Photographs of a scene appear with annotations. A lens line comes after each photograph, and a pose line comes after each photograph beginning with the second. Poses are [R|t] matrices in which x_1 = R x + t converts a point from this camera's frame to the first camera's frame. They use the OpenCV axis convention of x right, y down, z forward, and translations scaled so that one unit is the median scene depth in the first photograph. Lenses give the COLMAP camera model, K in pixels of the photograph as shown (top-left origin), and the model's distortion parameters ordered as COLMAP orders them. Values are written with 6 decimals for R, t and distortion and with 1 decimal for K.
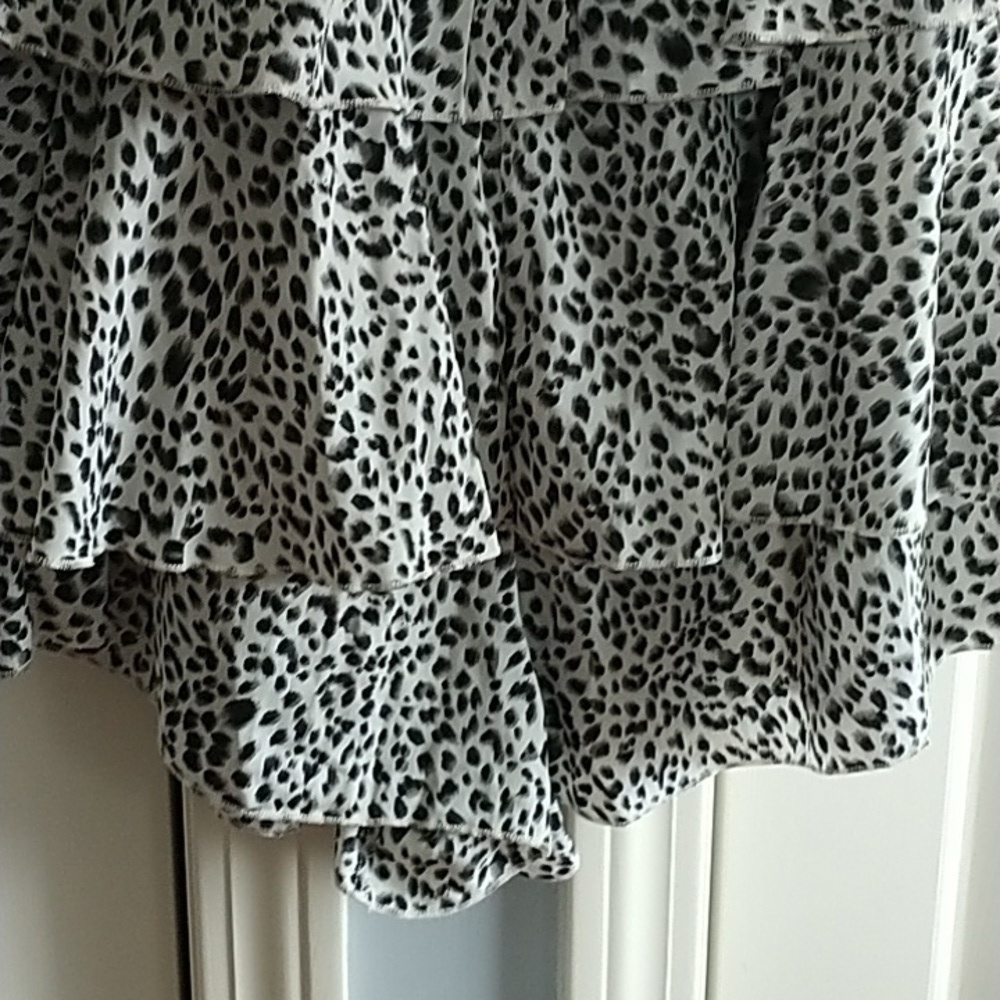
lens RADIAL K [[1734.0, 0, 497.5], [0, 1734.0, 515.8], [0, 0, 1]] dist [0.266431, -1.297707]
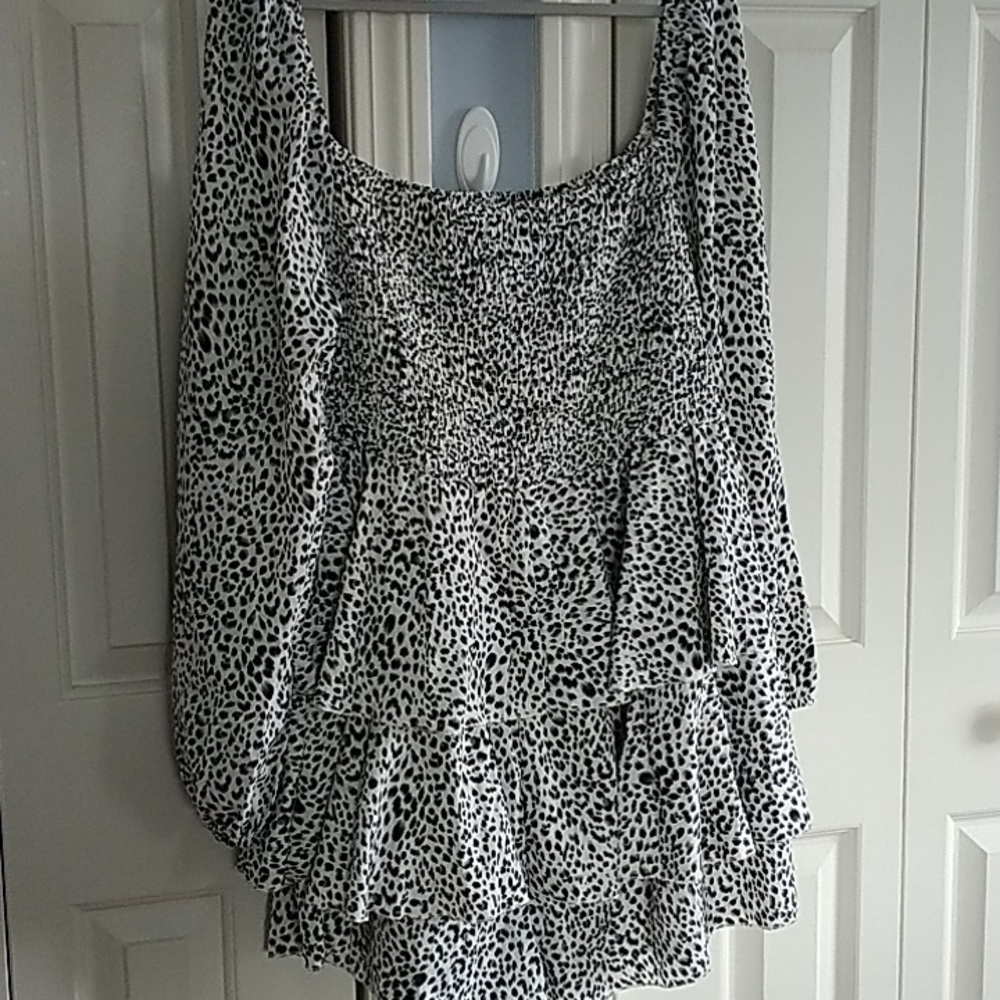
lens RADIAL K [[1734.0, 0, 497.5], [0, 1734.0, 515.8], [0, 0, 1]] dist [0.266431, -1.297707]
pose [[0.989600, -0.039806, 0.138227, -0.351727], [0.059191, 0.988508, -0.139096, -0.168631], [-0.131102, 0.145831, 0.980584, -1.416659]]
